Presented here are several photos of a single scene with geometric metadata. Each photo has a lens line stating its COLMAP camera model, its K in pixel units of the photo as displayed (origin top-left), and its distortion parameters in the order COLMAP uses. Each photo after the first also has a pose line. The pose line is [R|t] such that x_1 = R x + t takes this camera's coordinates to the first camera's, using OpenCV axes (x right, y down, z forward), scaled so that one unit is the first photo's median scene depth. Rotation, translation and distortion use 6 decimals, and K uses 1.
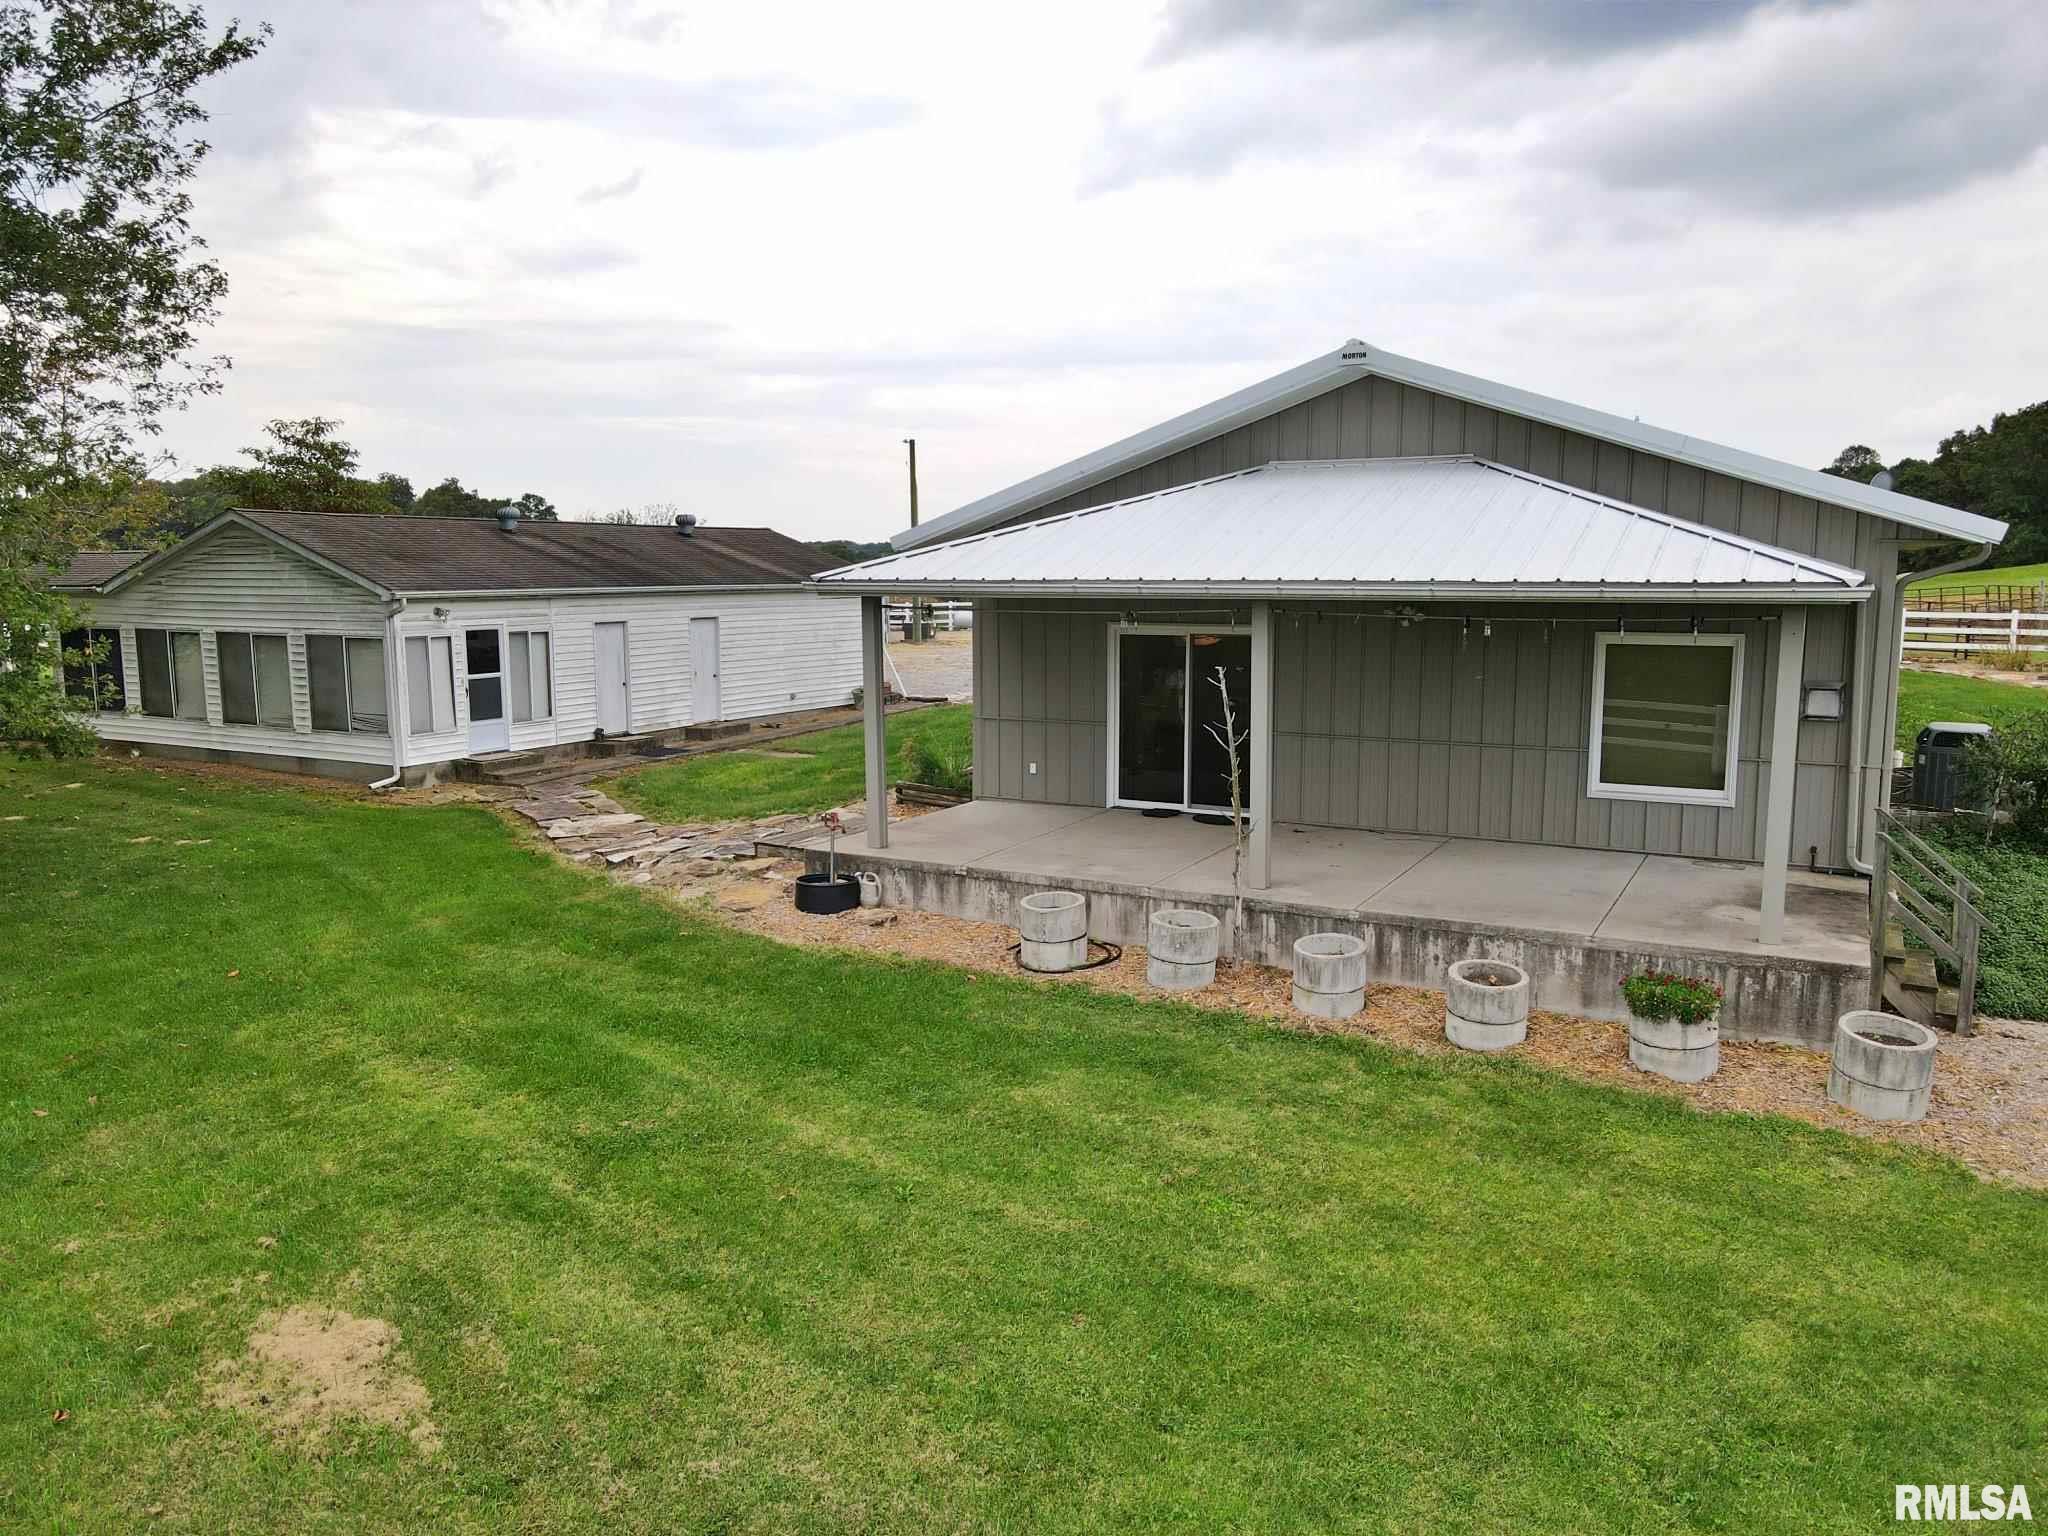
lens RADIAL K [[1495.6, 0, 1024.0], [0, 1495.6, 768.0], [0, 0, 1]] dist [-0.009111, 0.043527]
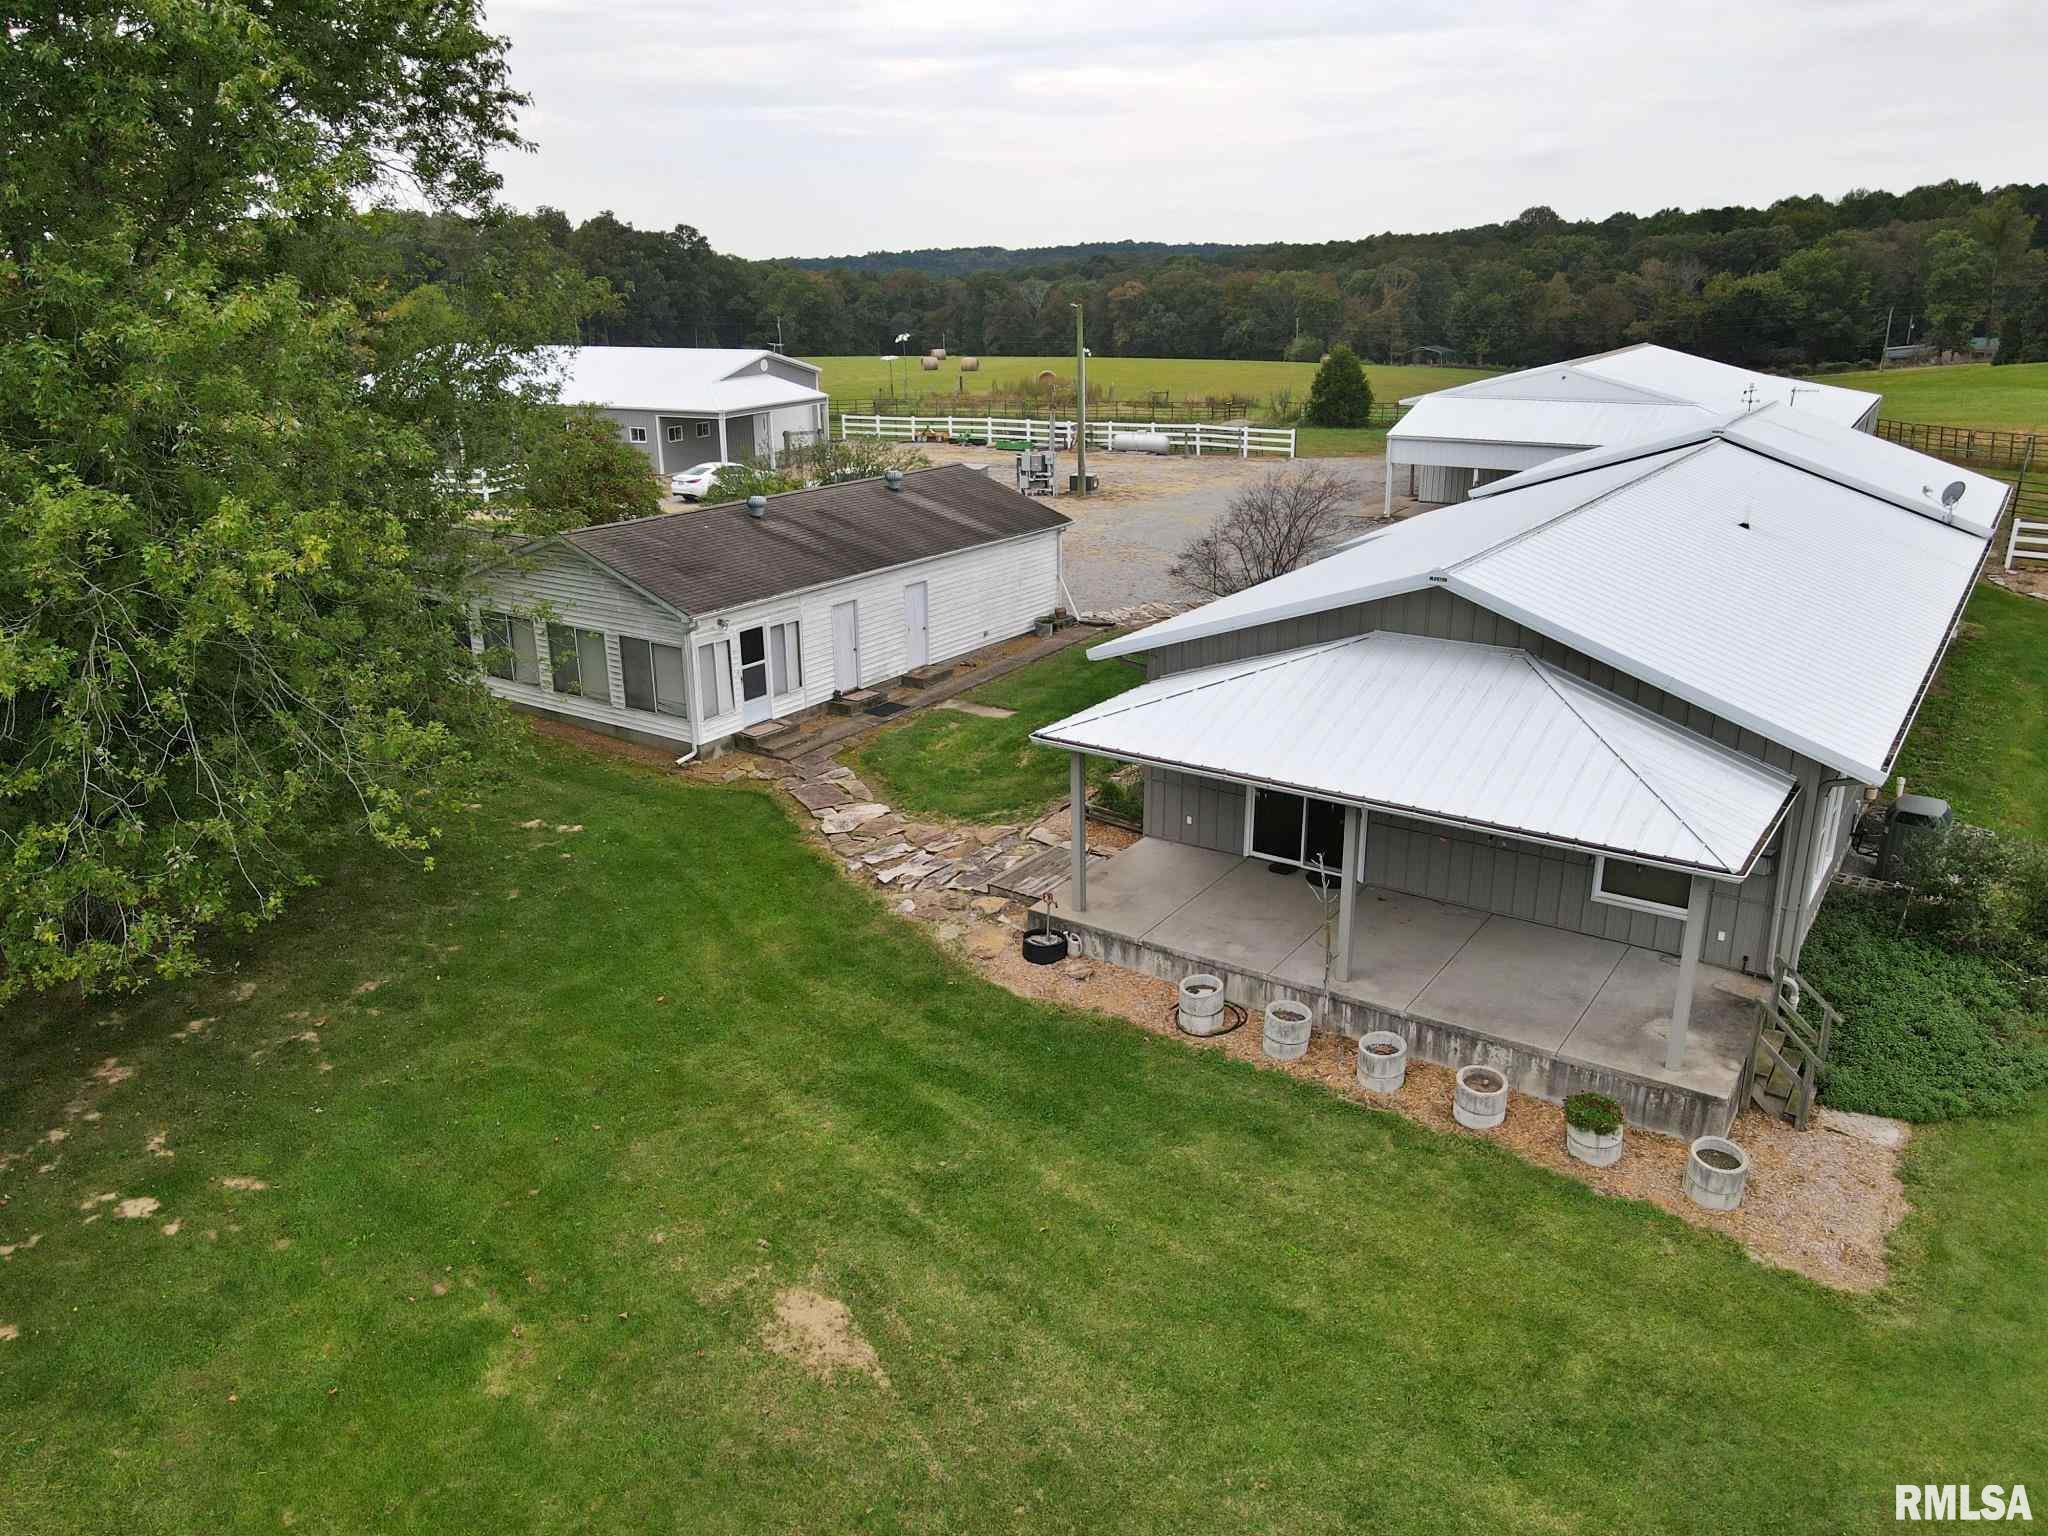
lens RADIAL K [[1495.6, 0, 1024.0], [0, 1495.6, 768.0], [0, 0, 1]] dist [-0.009111, 0.043527]
pose [[0.995128, 0.025047, -0.095356, -0.022889], [-0.006788, 0.982301, 0.187188, -0.463321], [0.098357, -0.185629, 0.977685, -0.499695]]
